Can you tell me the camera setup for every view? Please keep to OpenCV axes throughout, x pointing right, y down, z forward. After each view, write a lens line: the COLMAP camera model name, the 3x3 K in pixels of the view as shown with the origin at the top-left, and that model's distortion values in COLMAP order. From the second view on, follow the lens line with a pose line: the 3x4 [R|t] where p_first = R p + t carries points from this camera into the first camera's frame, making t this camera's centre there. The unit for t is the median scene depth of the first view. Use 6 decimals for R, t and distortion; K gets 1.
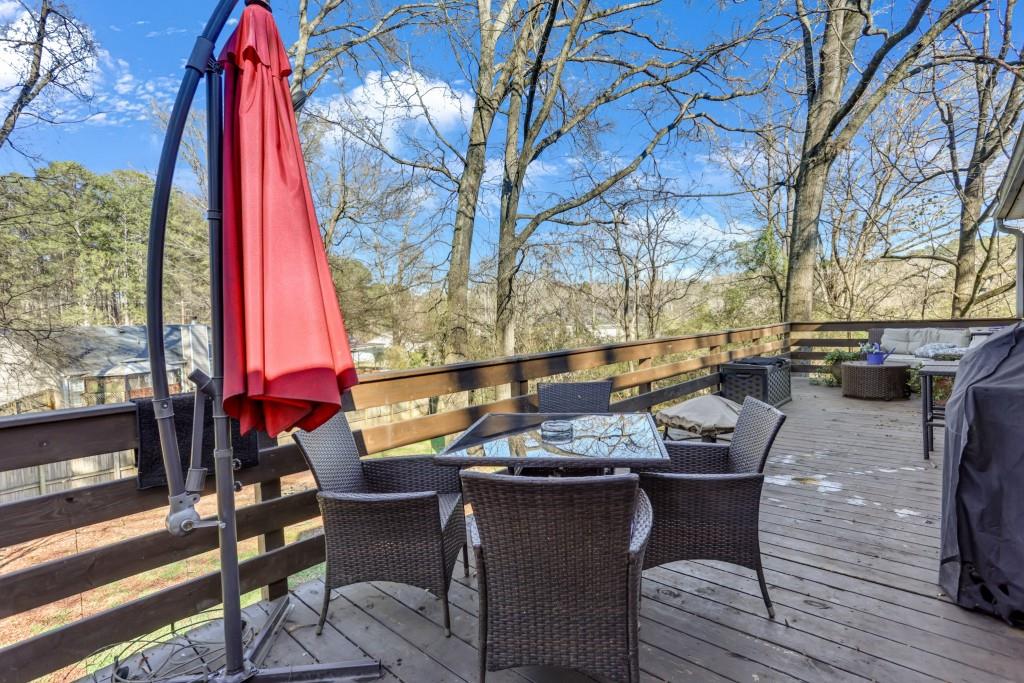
lens RADIAL K [[507.6, 0, 509.7], [0, 507.6, 338.8], [0, 0, 1]] dist [-0.047856, 0.030306]
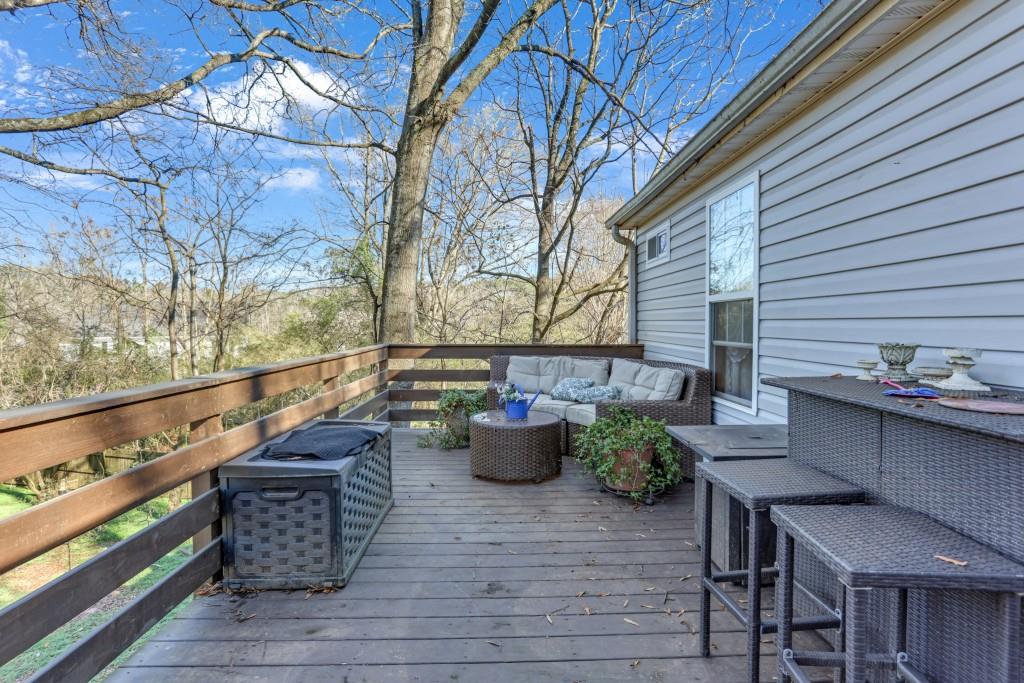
lens RADIAL K [[507.6, 0, 509.7], [0, 507.6, 338.8], [0, 0, 1]] dist [-0.047856, 0.030306]
pose [[0.729066, 0.016836, 0.684237, 0.205021], [0.000381, 0.999687, -0.025005, -0.021221], [-0.684444, 0.018491, 0.728831, 0.376199]]
